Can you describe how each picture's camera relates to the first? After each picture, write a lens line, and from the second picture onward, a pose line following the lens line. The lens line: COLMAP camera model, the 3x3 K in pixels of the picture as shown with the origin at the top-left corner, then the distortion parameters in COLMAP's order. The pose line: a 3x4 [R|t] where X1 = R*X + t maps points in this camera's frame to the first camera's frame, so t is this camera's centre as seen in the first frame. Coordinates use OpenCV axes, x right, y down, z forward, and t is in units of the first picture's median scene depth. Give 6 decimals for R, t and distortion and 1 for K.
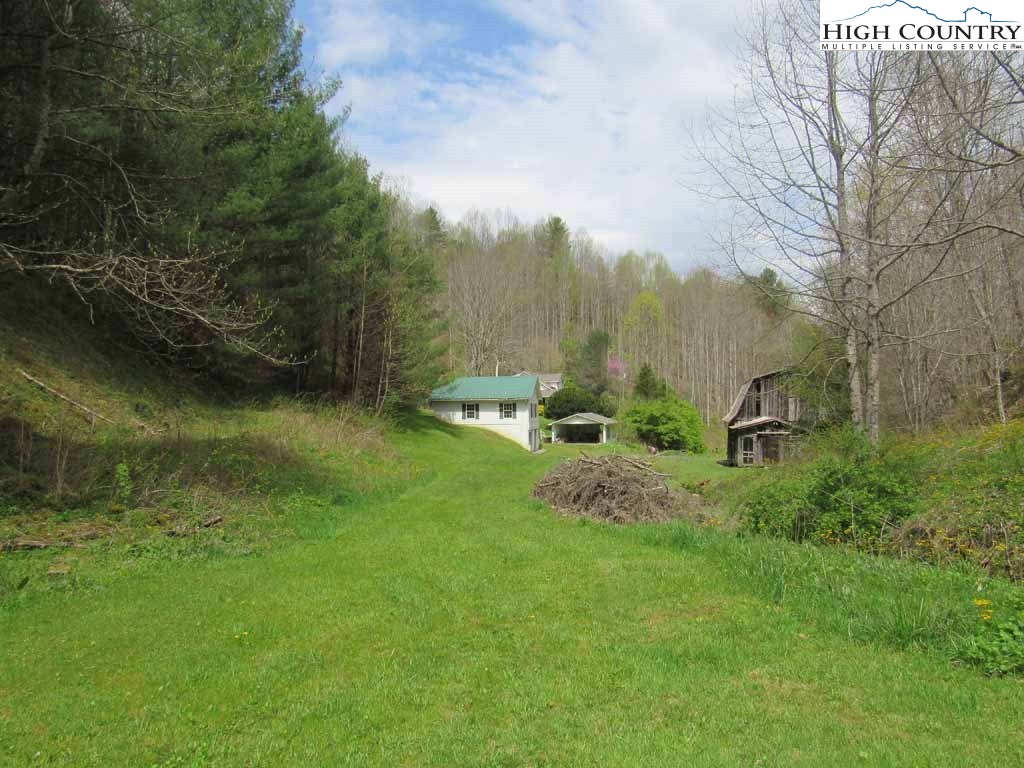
lens RADIAL K [[732.6, 0, 510.2], [0, 732.6, 391.2], [0, 0, 1]] dist [-0.032569, 0.006259]
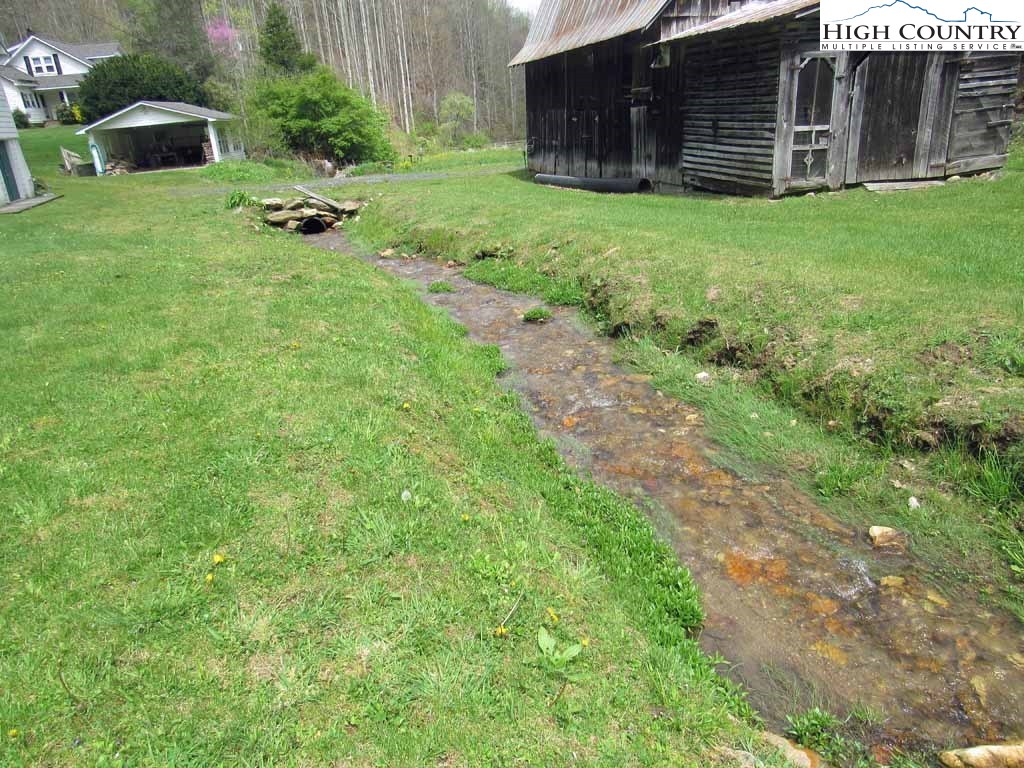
lens RADIAL K [[732.6, 0, 510.2], [0, 732.6, 391.2], [0, 0, 1]] dist [-0.032569, 0.006259]
pose [[0.885400, -0.225927, 0.406230, 0.067354], [0.059829, 0.922055, 0.382406, 0.036217], [-0.460963, -0.314278, 0.829905, 0.448024]]
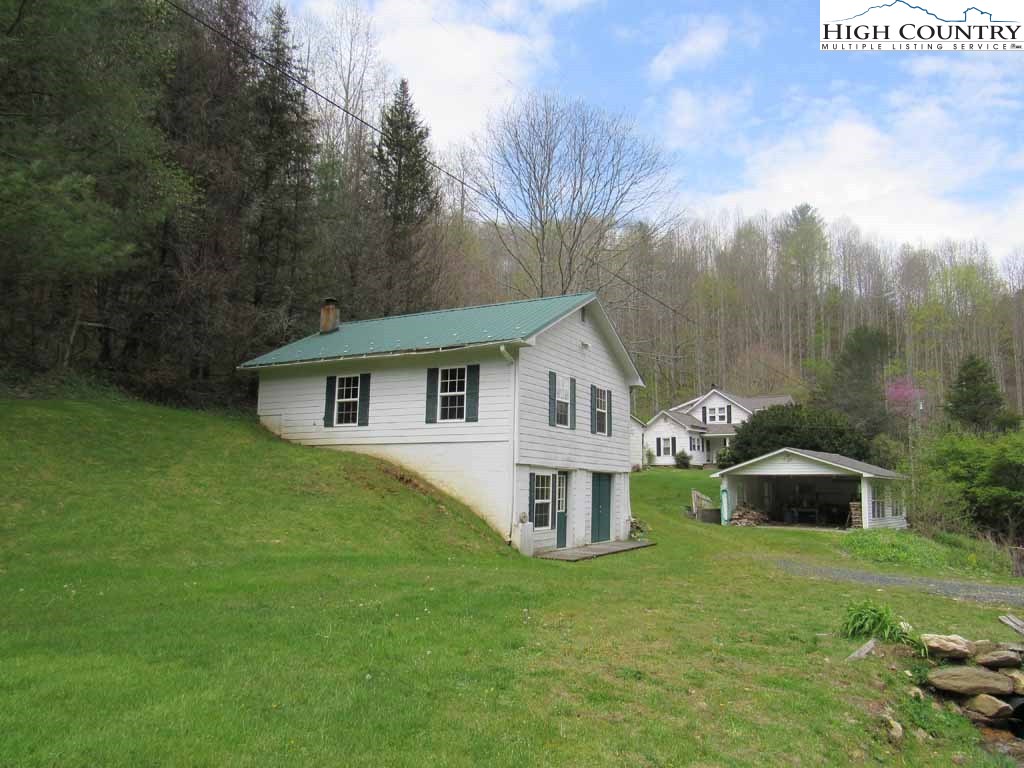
lens RADIAL K [[732.6, 0, 510.2], [0, 732.6, 391.2], [0, 0, 1]] dist [-0.032569, 0.006259]
pose [[0.937032, -0.019929, -0.348675, 0.084155], [-0.016289, 0.994790, -0.100632, 0.039396], [0.348864, 0.099975, 0.931826, 0.557599]]
